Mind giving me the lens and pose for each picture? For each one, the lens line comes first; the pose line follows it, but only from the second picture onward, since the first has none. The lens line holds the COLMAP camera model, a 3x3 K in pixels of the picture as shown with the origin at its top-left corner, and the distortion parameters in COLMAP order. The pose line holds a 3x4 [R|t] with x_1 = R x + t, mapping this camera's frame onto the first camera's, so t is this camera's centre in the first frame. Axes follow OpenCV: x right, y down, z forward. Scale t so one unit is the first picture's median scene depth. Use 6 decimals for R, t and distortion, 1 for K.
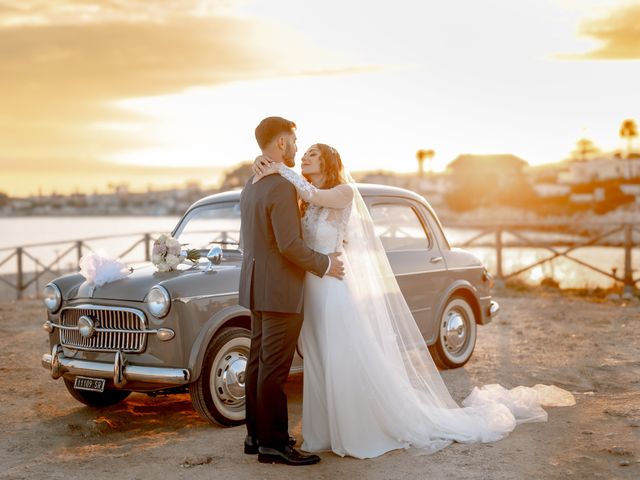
lens RADIAL K [[813.0, 0, 320.0], [0, 813.0, 240.0], [0, 0, 1]] dist [-0.020290, -0.041339]
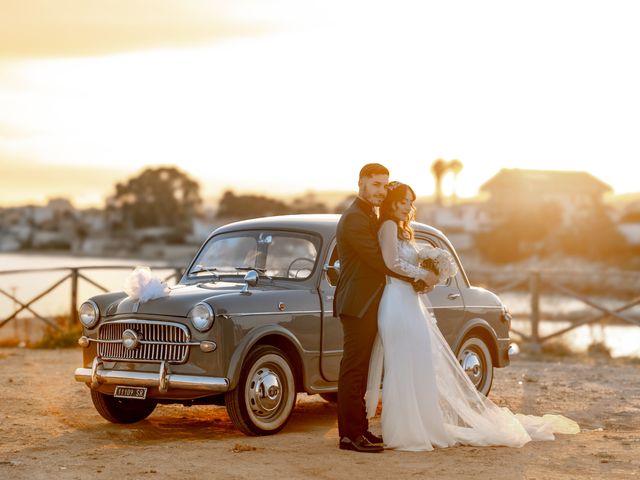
lens RADIAL K [[1370.2, 0, 320.0], [0, 1370.2, 240.0], [0, 0, 1]] dist [-0.027914, 0.115079]
pose [[0.998519, 0.038125, 0.038818, -0.105631], [-0.036283, 0.998231, -0.047093, 0.048968], [-0.040544, 0.045615, 0.998136, -0.801997]]
